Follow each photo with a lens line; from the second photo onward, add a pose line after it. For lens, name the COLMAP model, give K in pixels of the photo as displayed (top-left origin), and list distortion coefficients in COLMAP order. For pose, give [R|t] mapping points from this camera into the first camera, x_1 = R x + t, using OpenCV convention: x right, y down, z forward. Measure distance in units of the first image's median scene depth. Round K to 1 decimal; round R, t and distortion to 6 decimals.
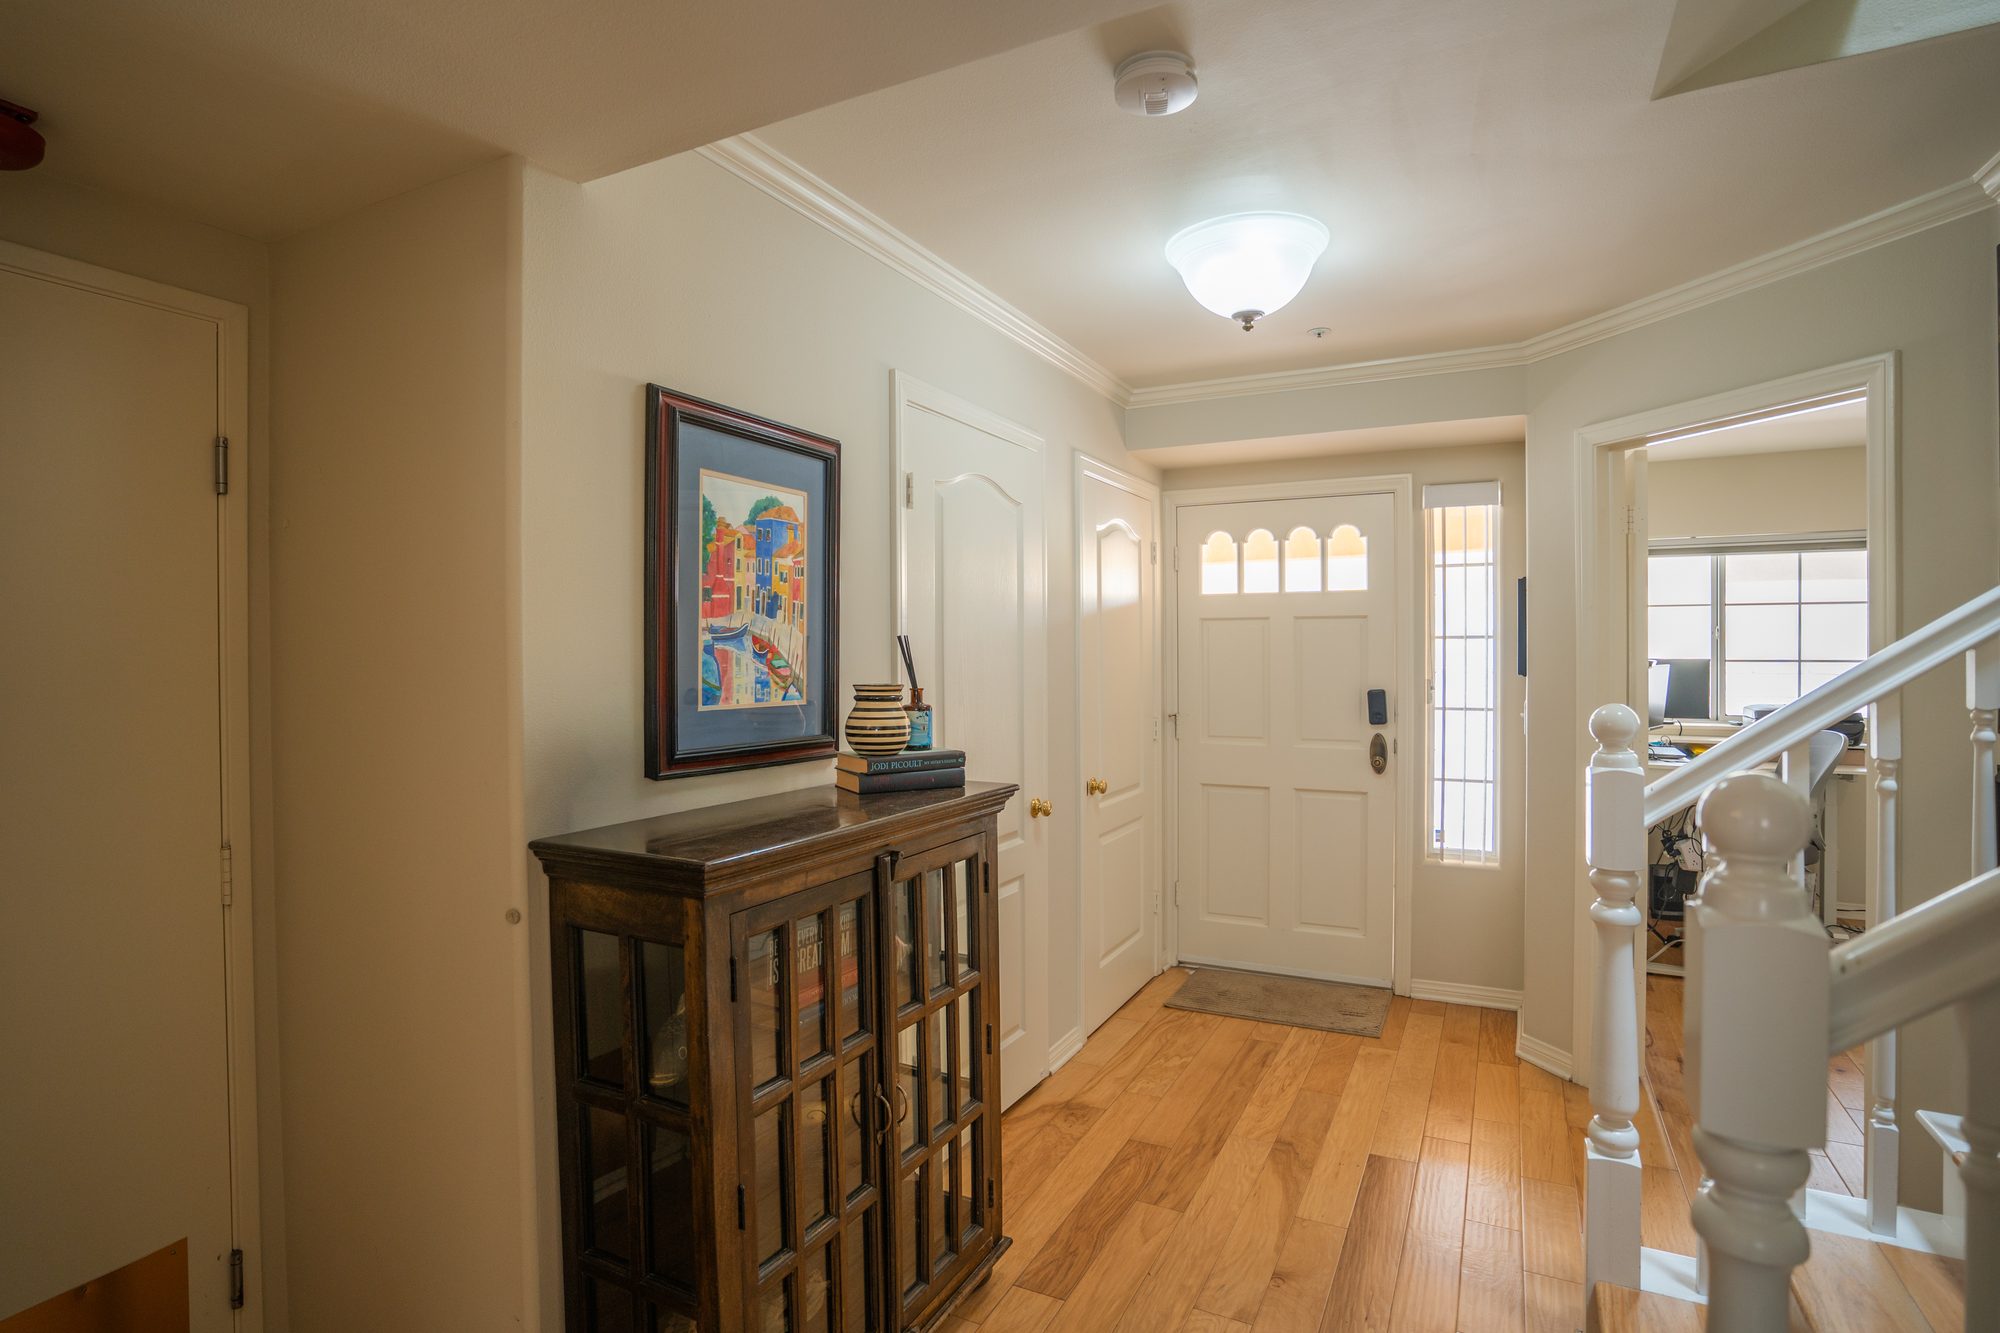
lens RADIAL K [[988.3, 0, 1000.0], [0, 988.3, 666.5], [0, 0, 1]] dist [-0.067470, 0.033530]
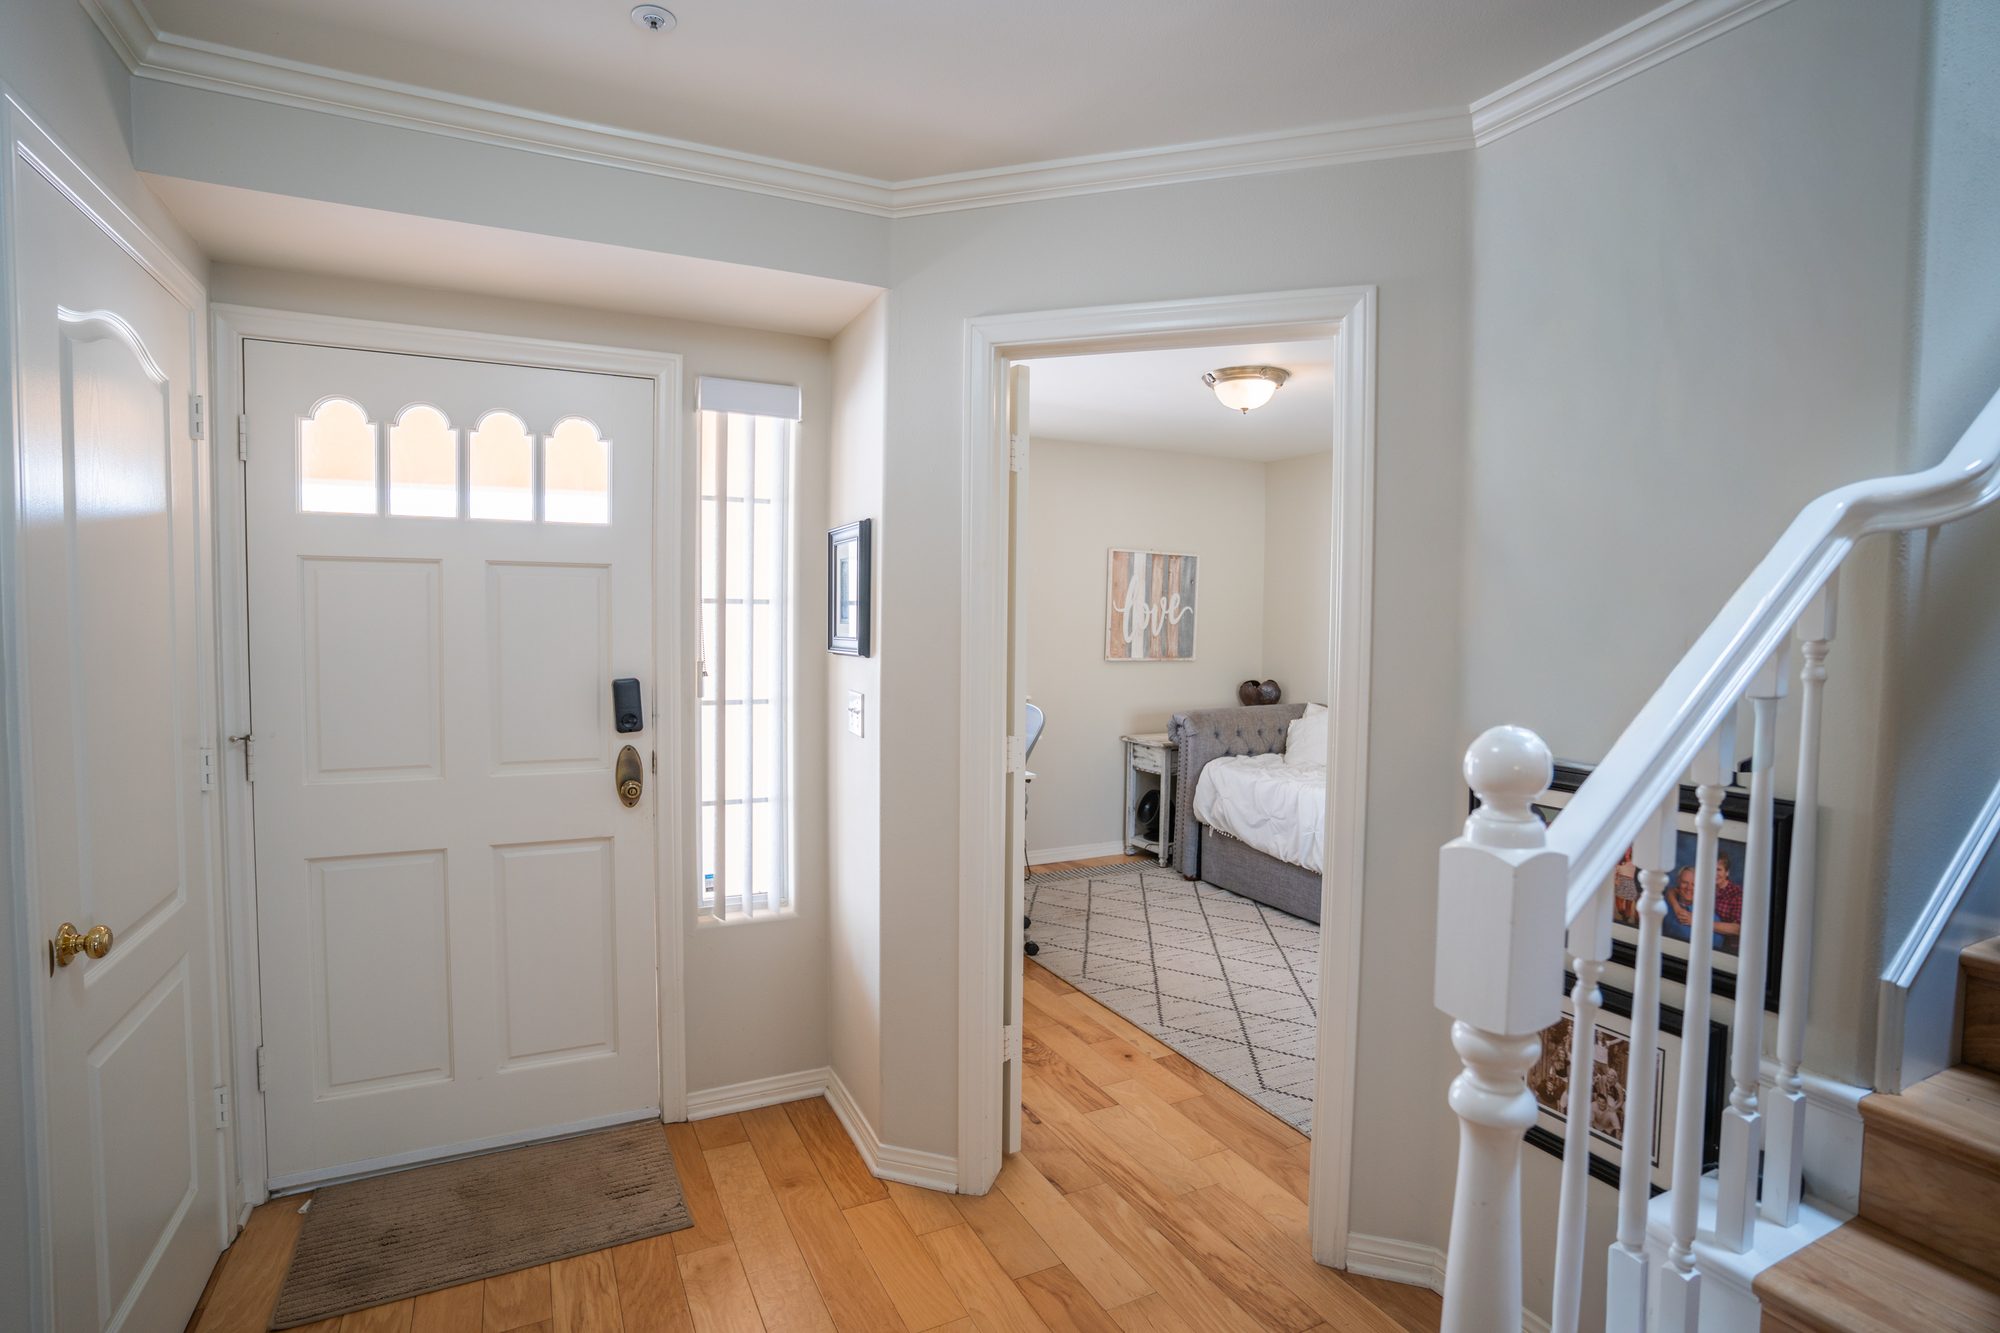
lens RADIAL K [[988.3, 0, 1000.0], [0, 988.3, 666.5], [0, 0, 1]] dist [-0.067470, 0.033530]
pose [[0.594578, -0.028035, 0.803549, 0.007678], [-0.001724, 0.999345, 0.036142, -0.009108], [-0.804036, -0.022874, 0.594140, 0.417869]]
